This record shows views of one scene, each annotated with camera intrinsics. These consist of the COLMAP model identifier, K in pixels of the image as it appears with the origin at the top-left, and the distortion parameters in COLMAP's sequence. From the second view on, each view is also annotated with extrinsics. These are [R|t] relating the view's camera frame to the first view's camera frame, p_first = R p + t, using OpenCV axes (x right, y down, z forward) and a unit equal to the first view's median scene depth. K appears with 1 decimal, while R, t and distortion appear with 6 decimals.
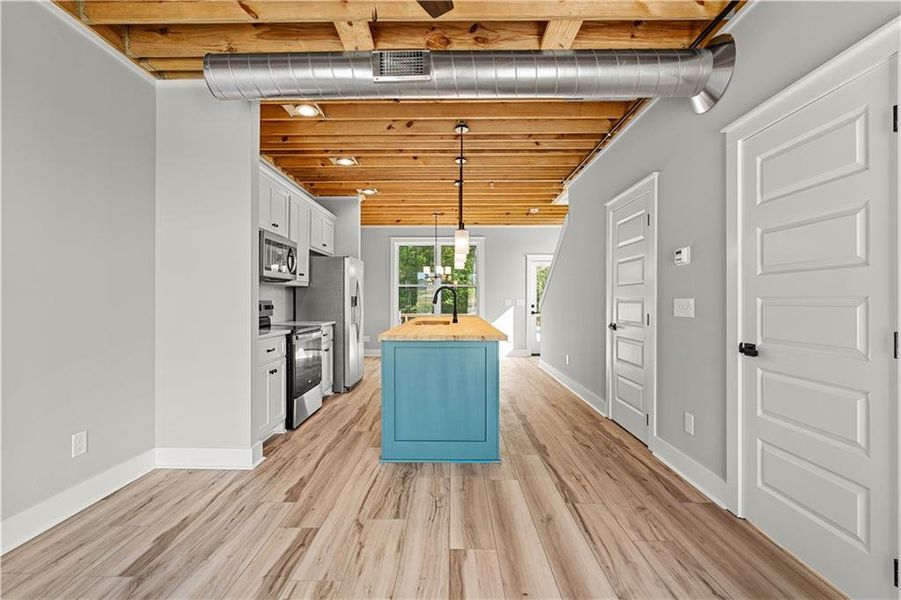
lens RADIAL K [[388.0, 0, 450.5], [0, 388.0, 300.0], [0, 0, 1]] dist [-0.009704, -0.000543]
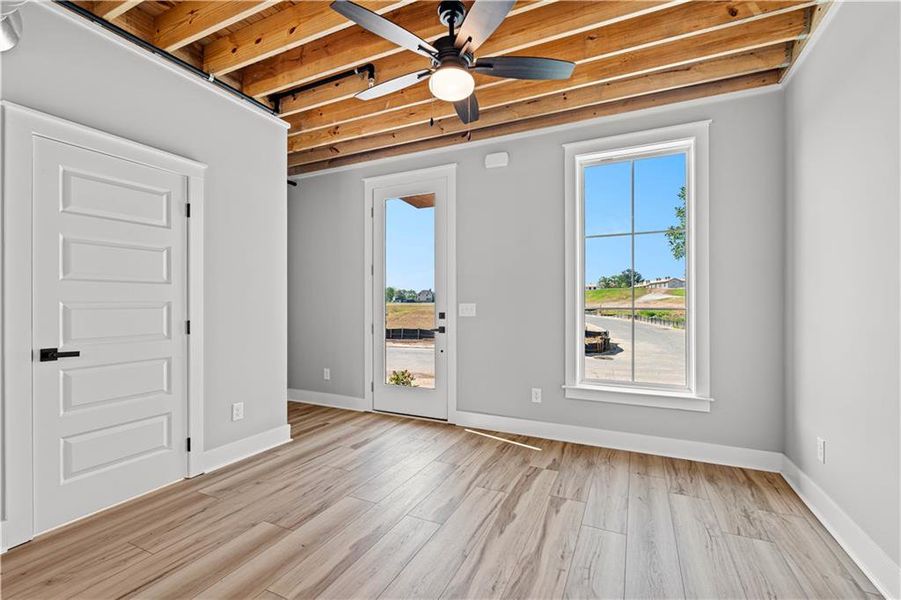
lens RADIAL K [[388.0, 0, 450.5], [0, 388.0, 300.0], [0, 0, 1]] dist [-0.009704, -0.000543]
pose [[-0.905648, 0.005338, 0.423997, -0.574052], [0.001431, 0.999954, -0.009533, 0.000152], [-0.424028, -0.008027, -0.905614, 1.466014]]
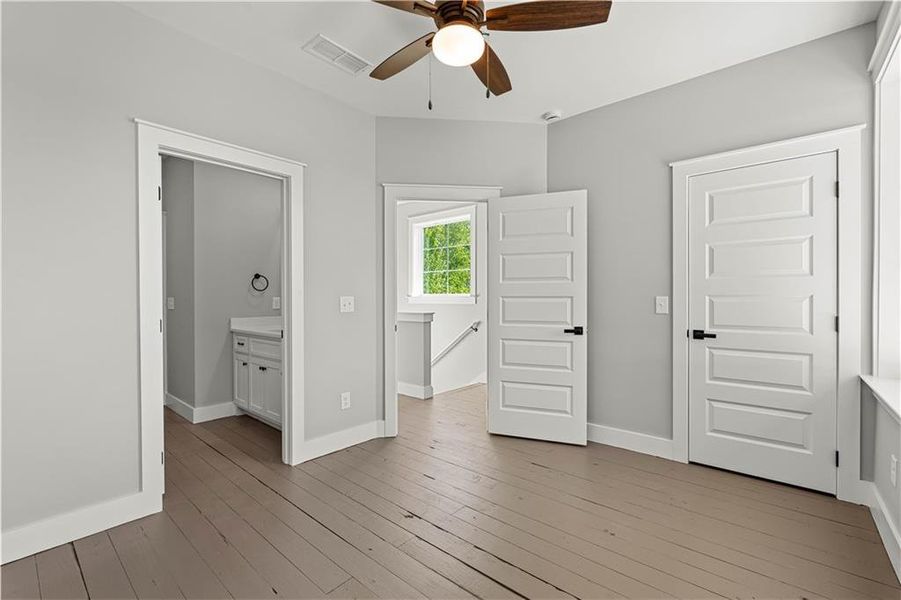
lens RADIAL K [[388.0, 0, 450.5], [0, 388.0, 300.0], [0, 0, 1]] dist [-0.009704, -0.000543]
pose [[0.646777, -0.010537, 0.762606, -0.809887], [0.003595, 0.999936, 0.010767, -0.008530], [-0.762671, -0.004222, 0.646773, 0.795790]]
